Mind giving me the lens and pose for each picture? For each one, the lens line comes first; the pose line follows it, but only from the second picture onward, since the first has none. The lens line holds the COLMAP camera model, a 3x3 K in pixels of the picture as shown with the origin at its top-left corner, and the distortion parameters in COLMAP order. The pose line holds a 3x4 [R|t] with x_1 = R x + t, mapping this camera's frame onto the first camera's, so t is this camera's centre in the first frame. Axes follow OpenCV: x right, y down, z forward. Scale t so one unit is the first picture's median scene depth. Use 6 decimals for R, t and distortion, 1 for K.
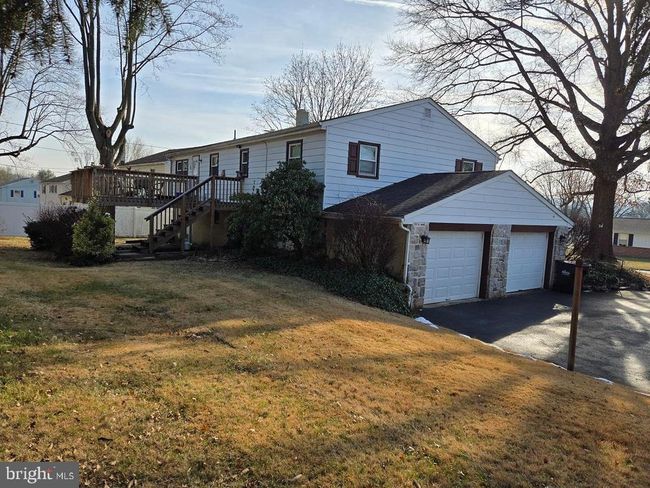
lens RADIAL K [[438.4, 0, 325.0], [0, 438.4, 244.0], [0, 0, 1]] dist [0.003133, -0.000108]
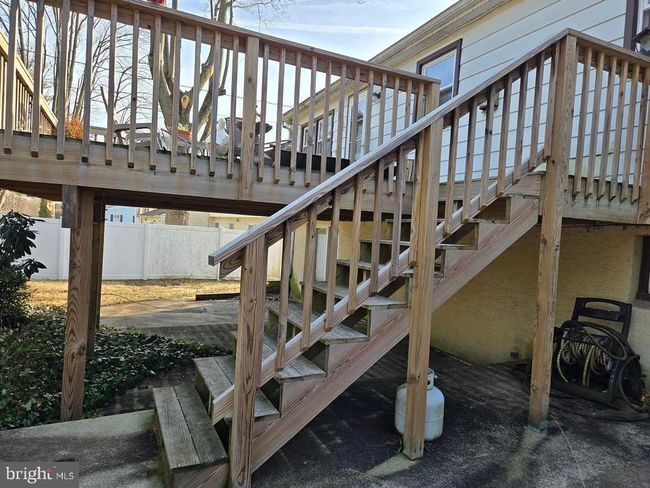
lens RADIAL K [[438.4, 0, 325.0], [0, 438.4, 244.0], [0, 0, 1]] dist [0.003133, -0.000108]
pose [[0.979125, 0.012999, -0.202841, -0.431084], [-0.026509, 0.997596, -0.064033, -0.068587], [0.201521, 0.068073, 0.977116, 1.086571]]
